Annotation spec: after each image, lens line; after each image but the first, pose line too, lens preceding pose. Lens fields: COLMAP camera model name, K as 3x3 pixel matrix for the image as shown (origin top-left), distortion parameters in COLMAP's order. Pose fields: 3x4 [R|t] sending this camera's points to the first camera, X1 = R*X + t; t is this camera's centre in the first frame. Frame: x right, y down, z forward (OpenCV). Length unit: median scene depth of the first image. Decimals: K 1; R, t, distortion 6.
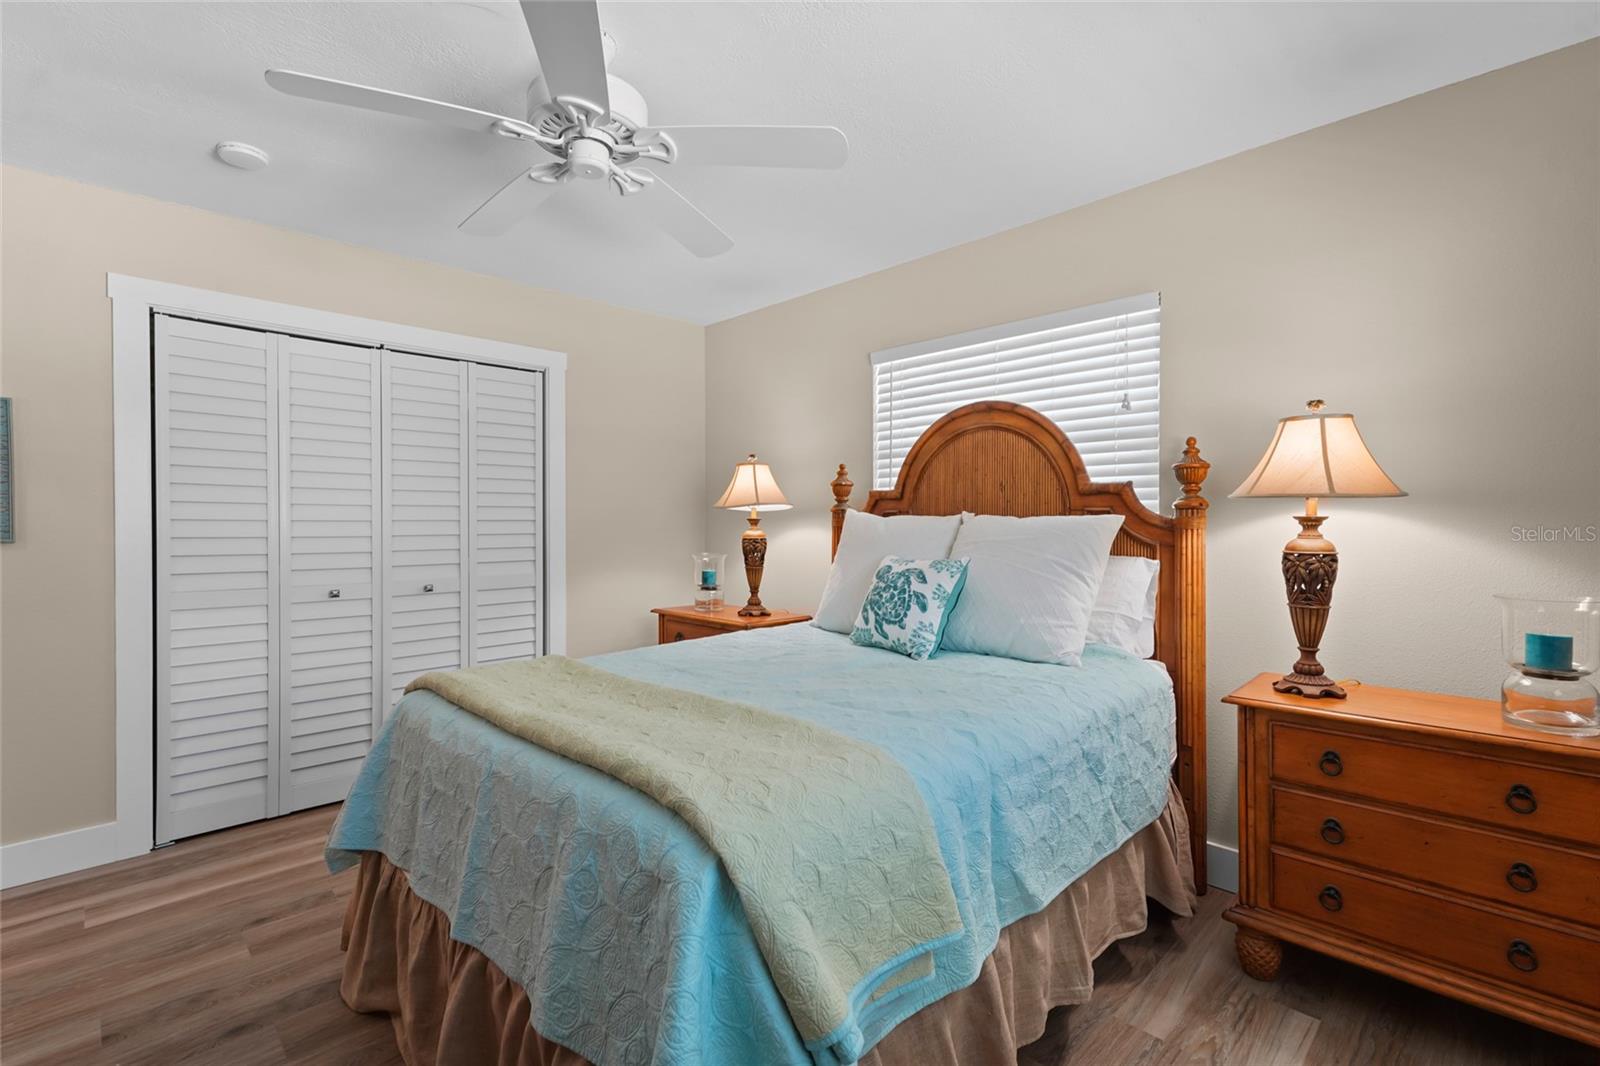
lens RADIAL K [[723.0, 0, 796.9], [0, 723.0, 528.4], [0, 0, 1]] dist [0.012713, 0.000216]
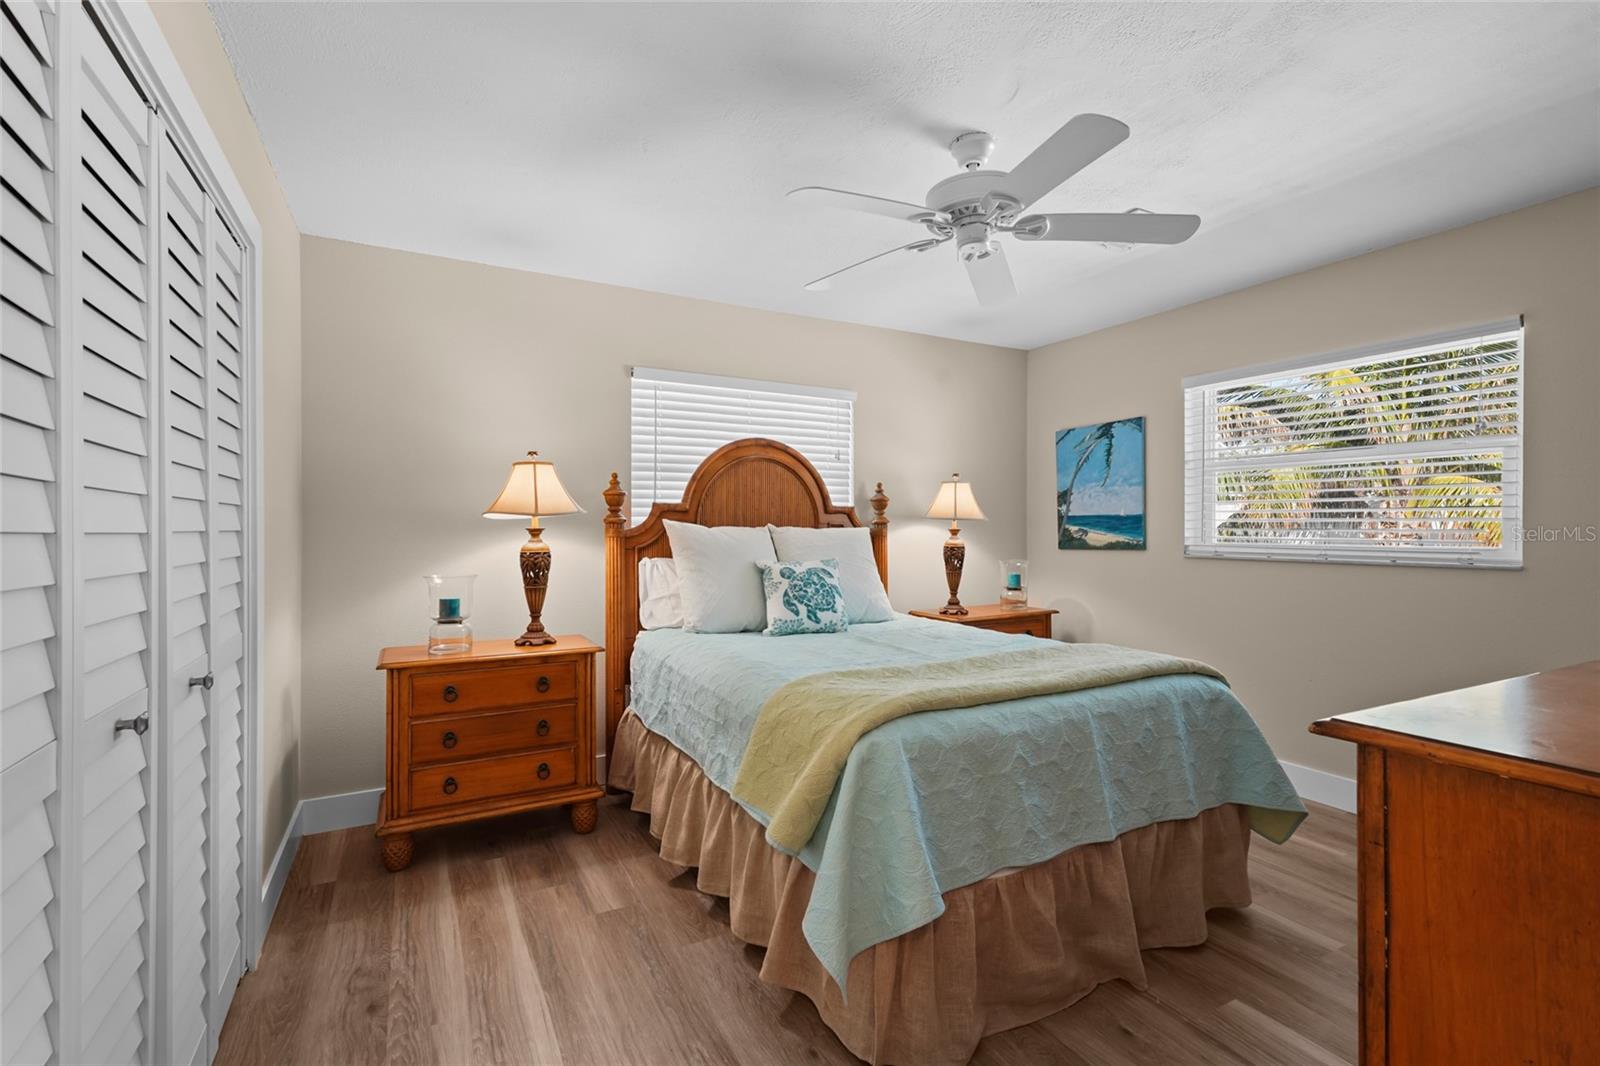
lens RADIAL K [[723.0, 0, 796.9], [0, 723.0, 528.4], [0, 0, 1]] dist [0.012713, 0.000216]
pose [[0.281644, -0.003892, 0.959511, -0.975206], [0.005312, 0.999983, 0.002496, -0.017664], [-0.959504, 0.004394, 0.281660, 0.583179]]
